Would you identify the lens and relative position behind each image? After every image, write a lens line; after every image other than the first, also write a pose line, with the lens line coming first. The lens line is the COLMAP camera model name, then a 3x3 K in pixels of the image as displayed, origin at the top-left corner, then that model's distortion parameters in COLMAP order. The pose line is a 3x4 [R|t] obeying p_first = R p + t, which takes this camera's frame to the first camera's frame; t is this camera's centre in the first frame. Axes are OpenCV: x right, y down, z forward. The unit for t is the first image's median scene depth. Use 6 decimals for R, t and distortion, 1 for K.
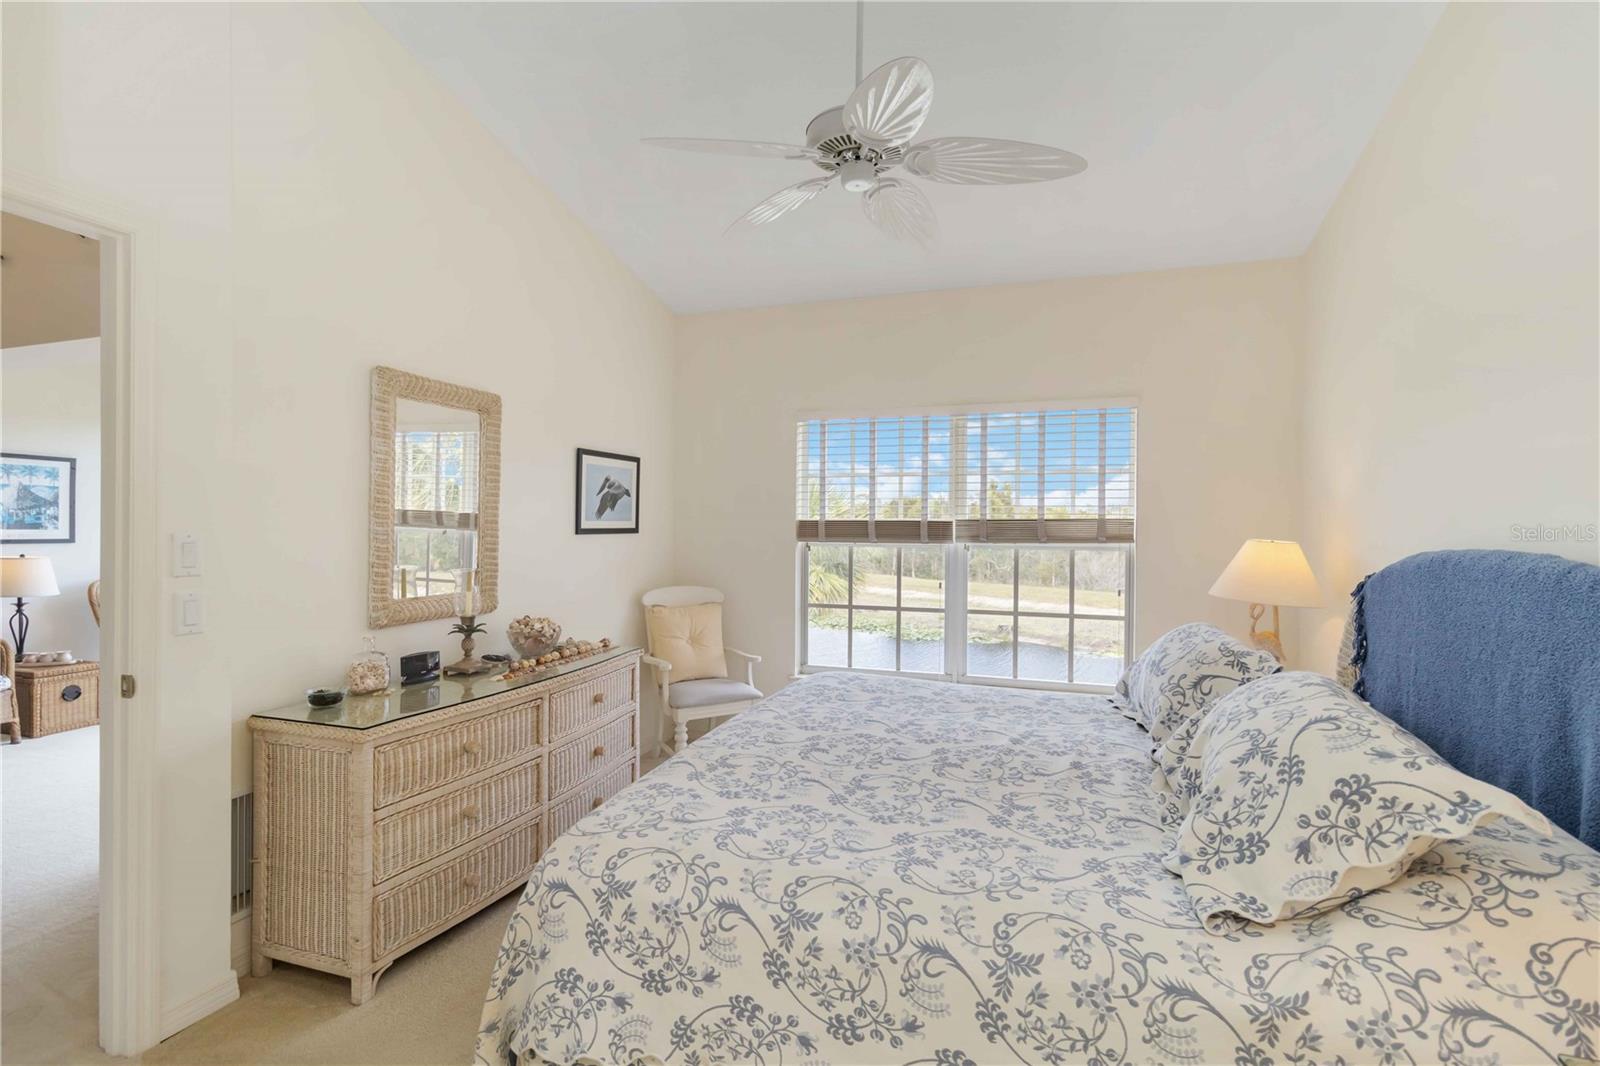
lens RADIAL K [[748.6, 0, 799.7], [0, 748.6, 524.8], [0, 0, 1]] dist [0.001467, 0.000576]
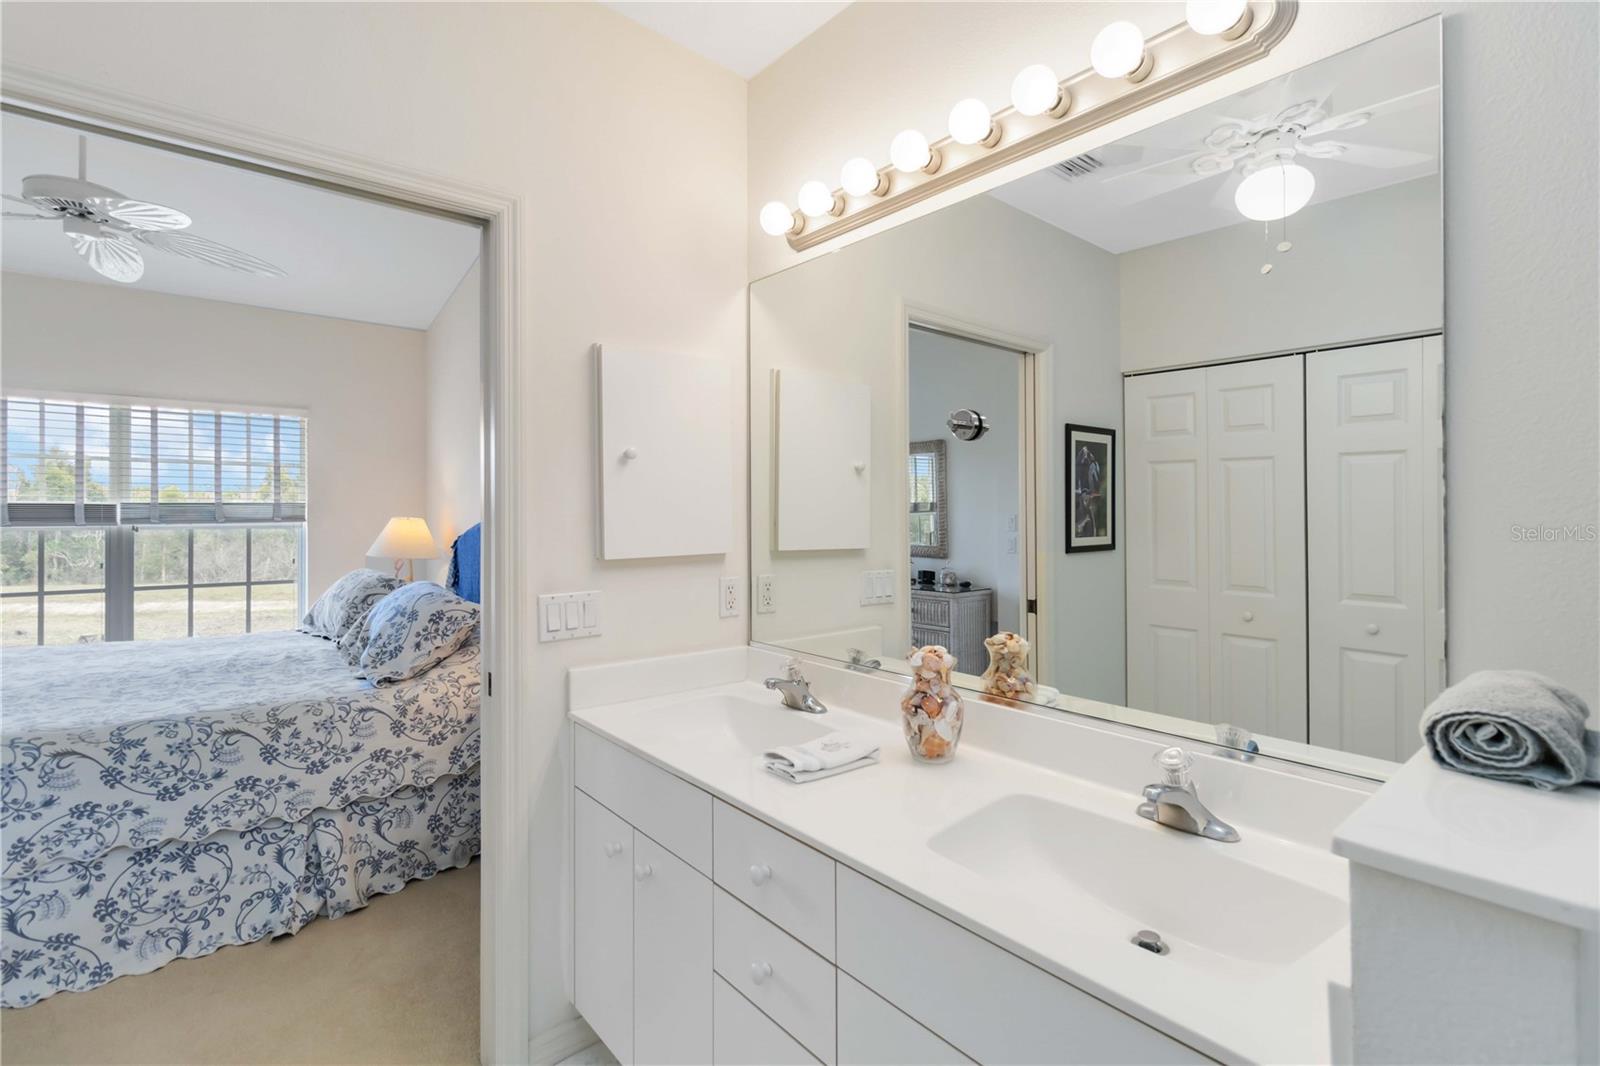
lens RADIAL K [[748.6, 0, 799.7], [0, 748.6, 524.8], [0, 0, 1]] dist [0.001467, 0.000576]
pose [[0.507903, -0.016860, 0.861249, -0.661098], [0.000563, 0.999815, 0.019241, 0.013935], [-0.861414, -0.009288, 0.507819, -1.098565]]
